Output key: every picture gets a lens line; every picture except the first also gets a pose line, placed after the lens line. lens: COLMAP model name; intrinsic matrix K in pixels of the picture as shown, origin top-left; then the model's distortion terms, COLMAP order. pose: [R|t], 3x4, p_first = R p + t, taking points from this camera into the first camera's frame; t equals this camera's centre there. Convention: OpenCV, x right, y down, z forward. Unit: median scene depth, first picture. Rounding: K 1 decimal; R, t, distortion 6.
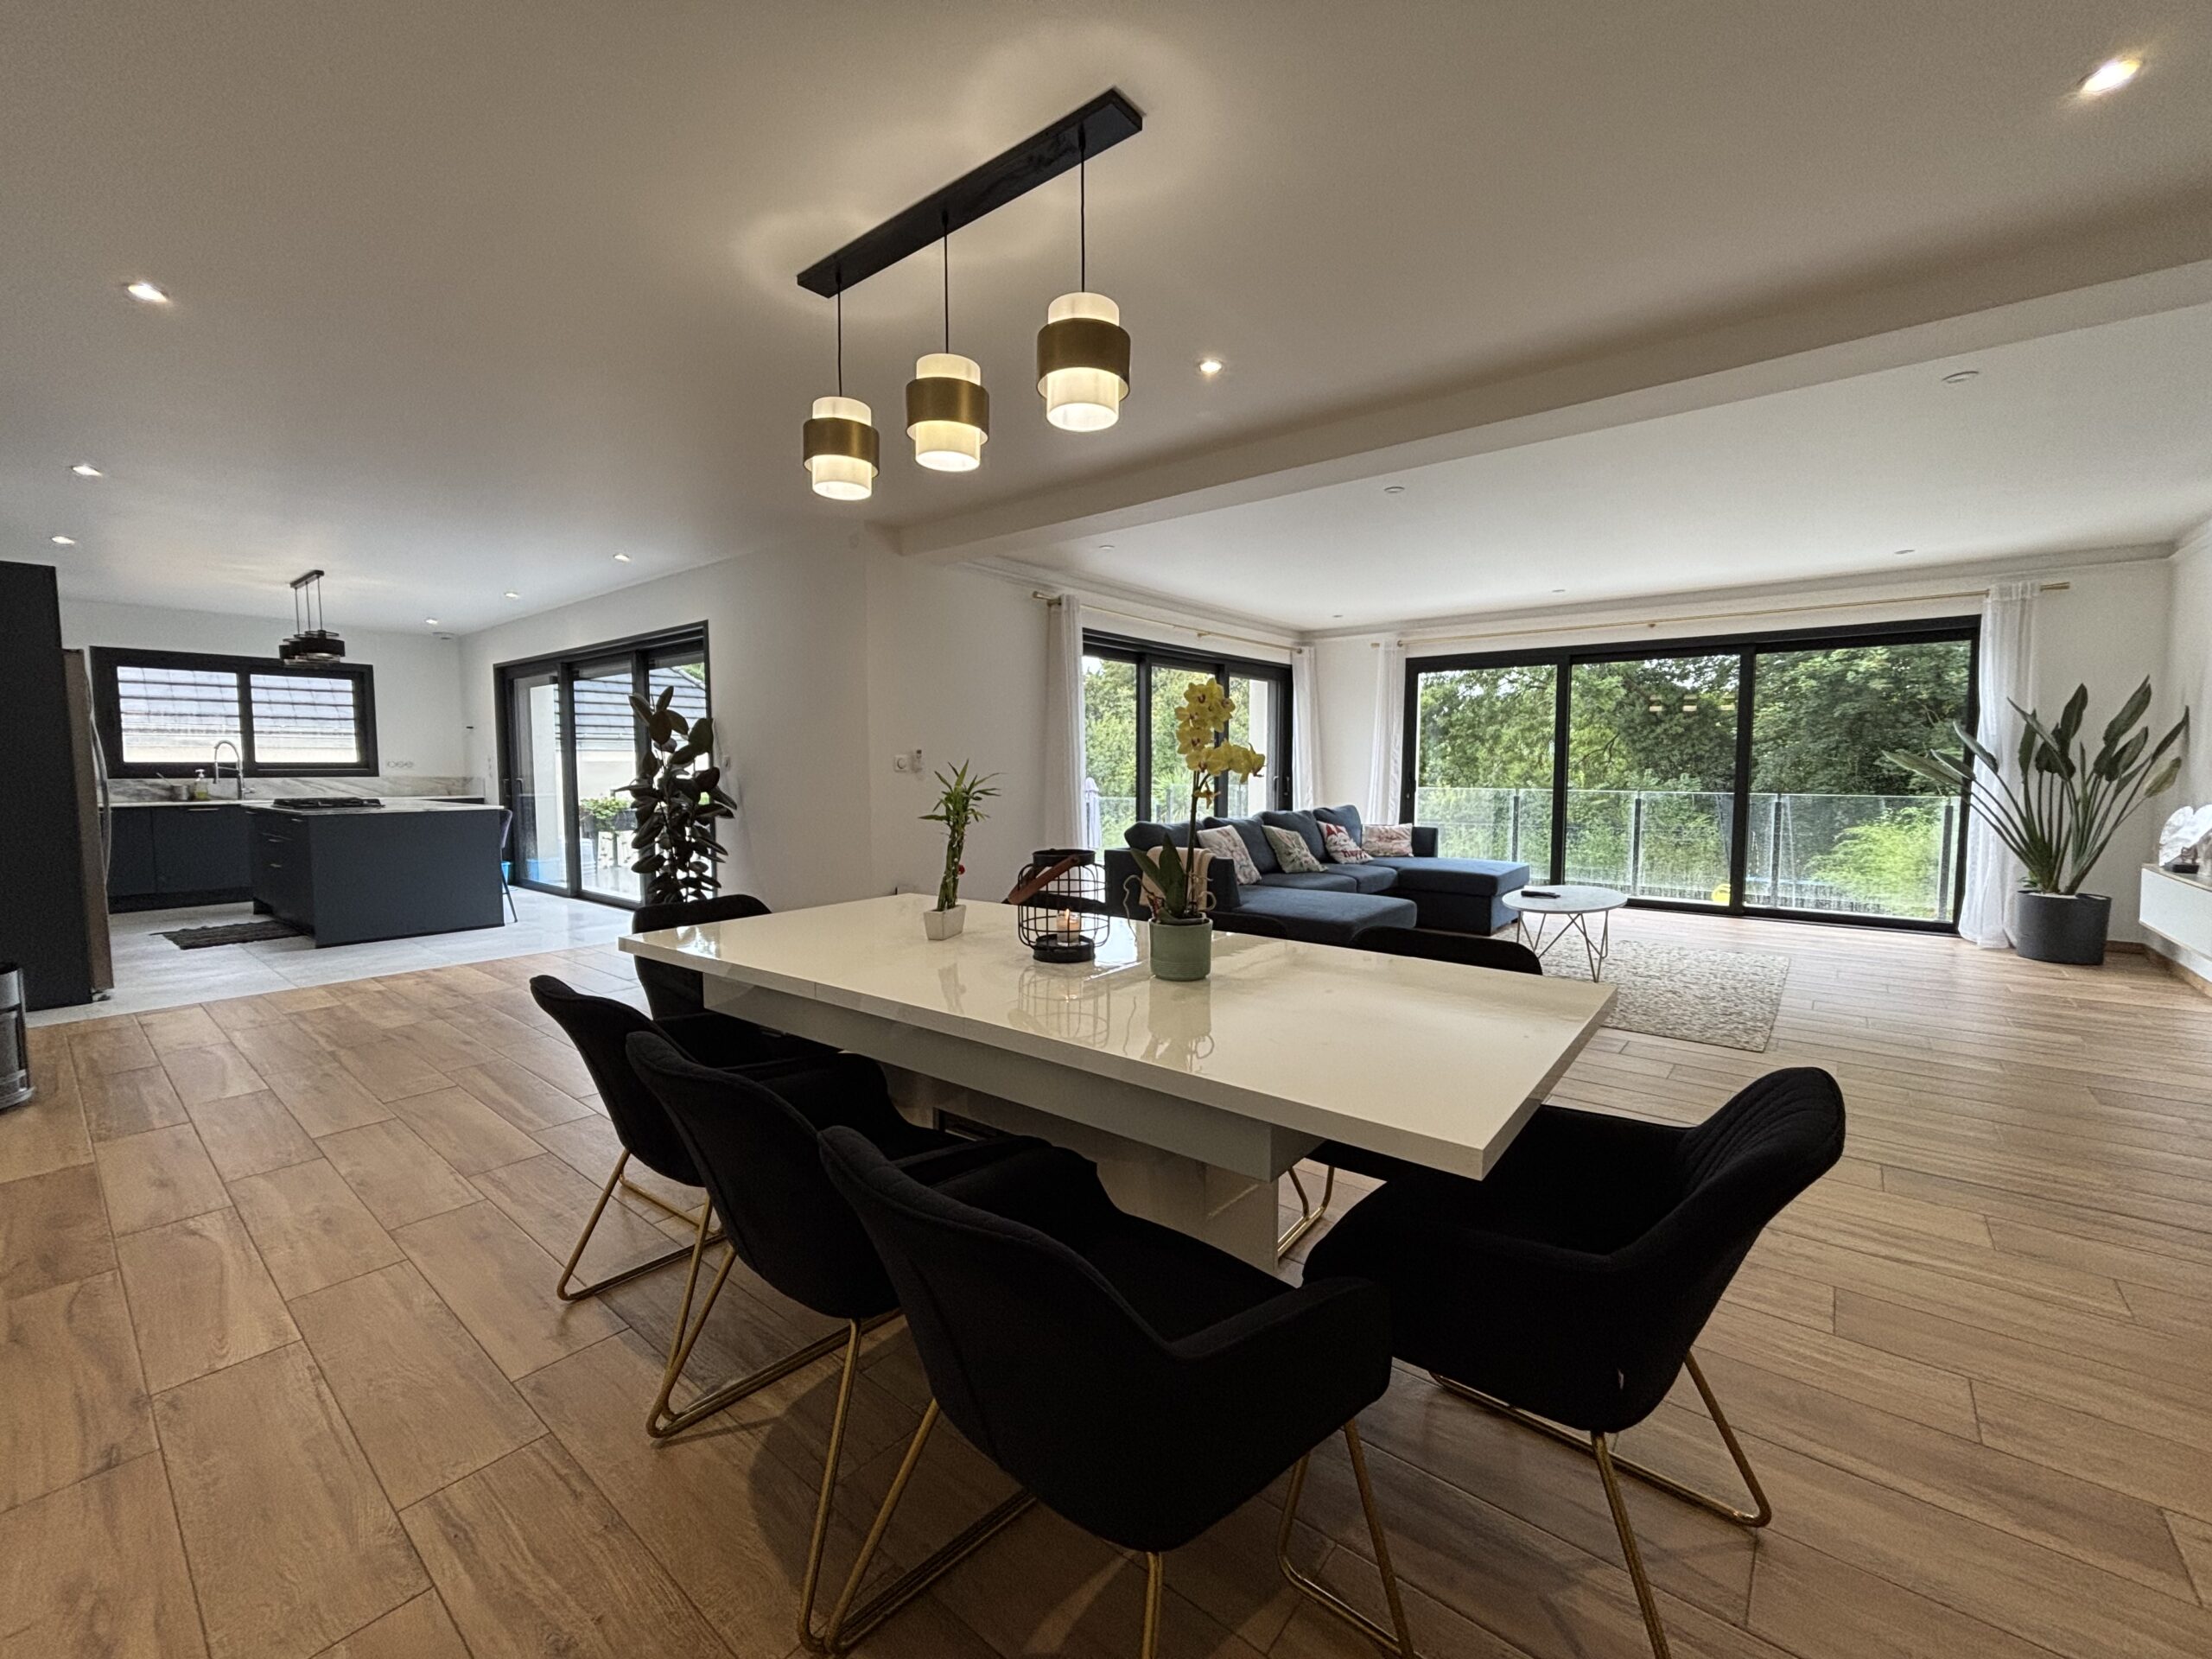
lens RADIAL K [[898.7, 0, 1106.2], [0, 898.7, 831.1], [0, 0, 1]] dist [-0.001949, 0.000179]
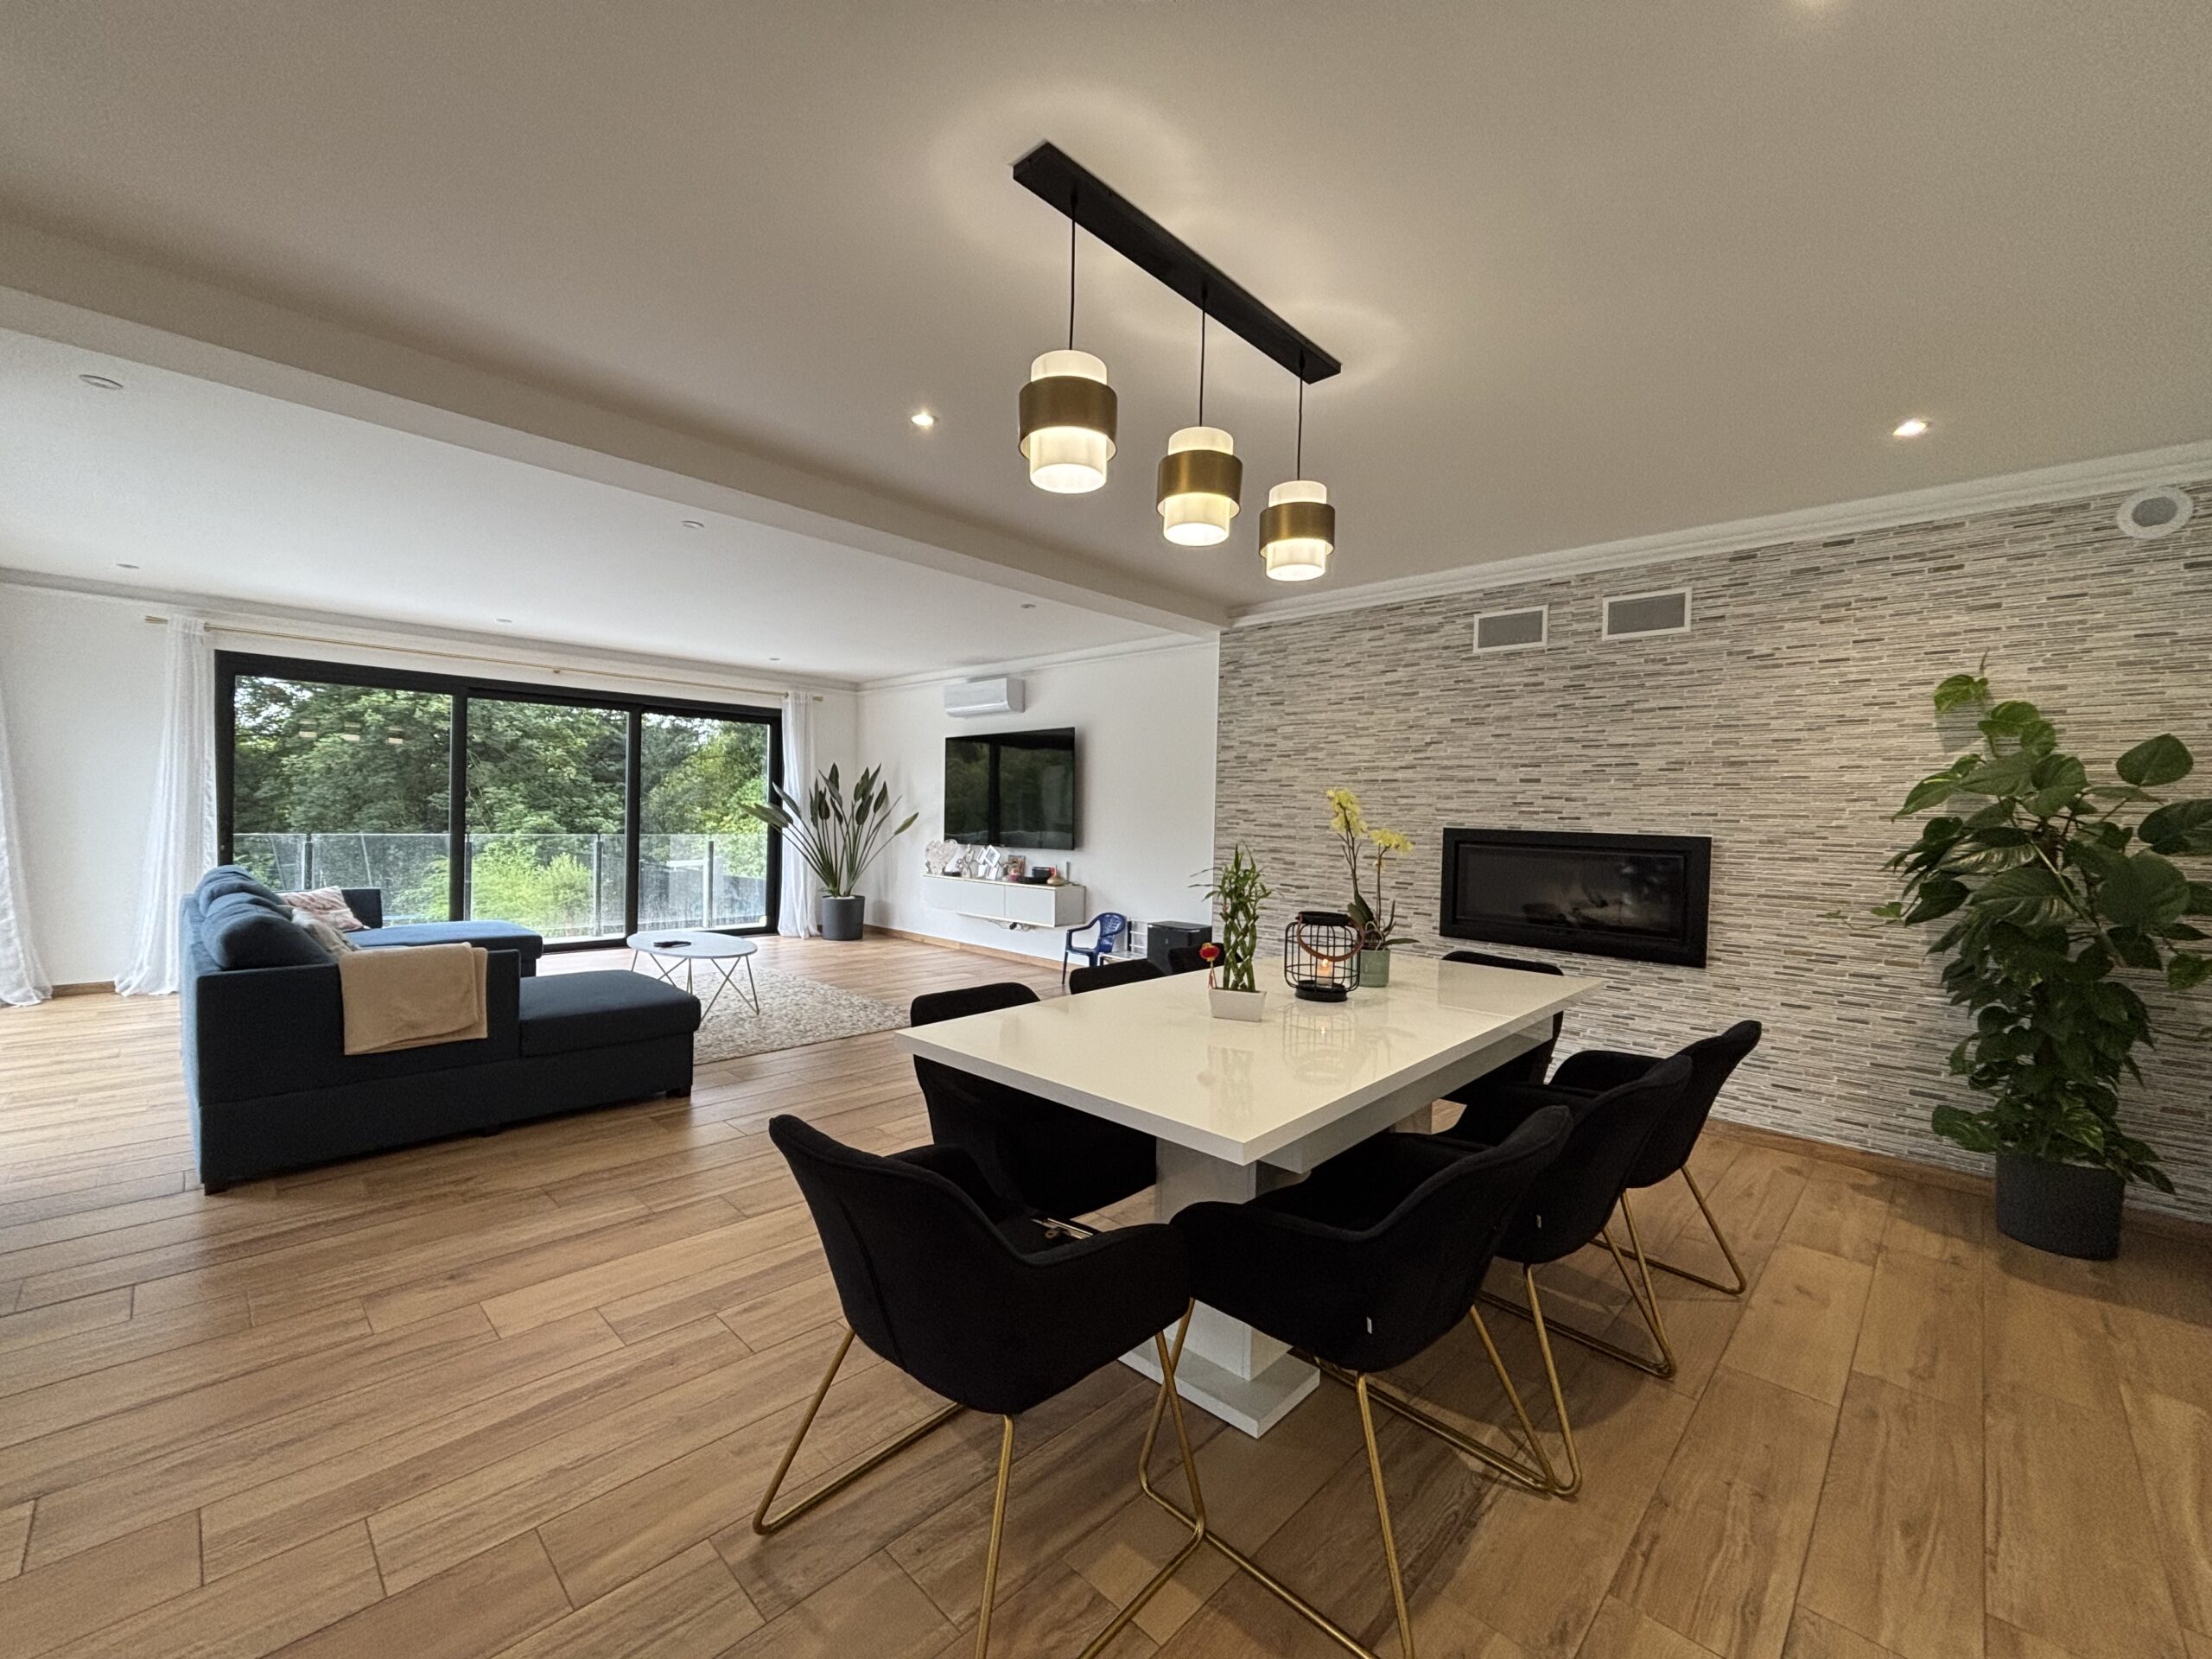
lens RADIAL K [[898.7, 0, 1096.2], [0, 898.7, 832.1], [0, 0, 1]] dist [-0.001949, 0.000179]
pose [[0.089935, -0.017923, 0.995786, -0.669210], [0.049225, 0.998696, 0.013530, -0.062654], [-0.994730, 0.047800, 0.090700, 0.598137]]
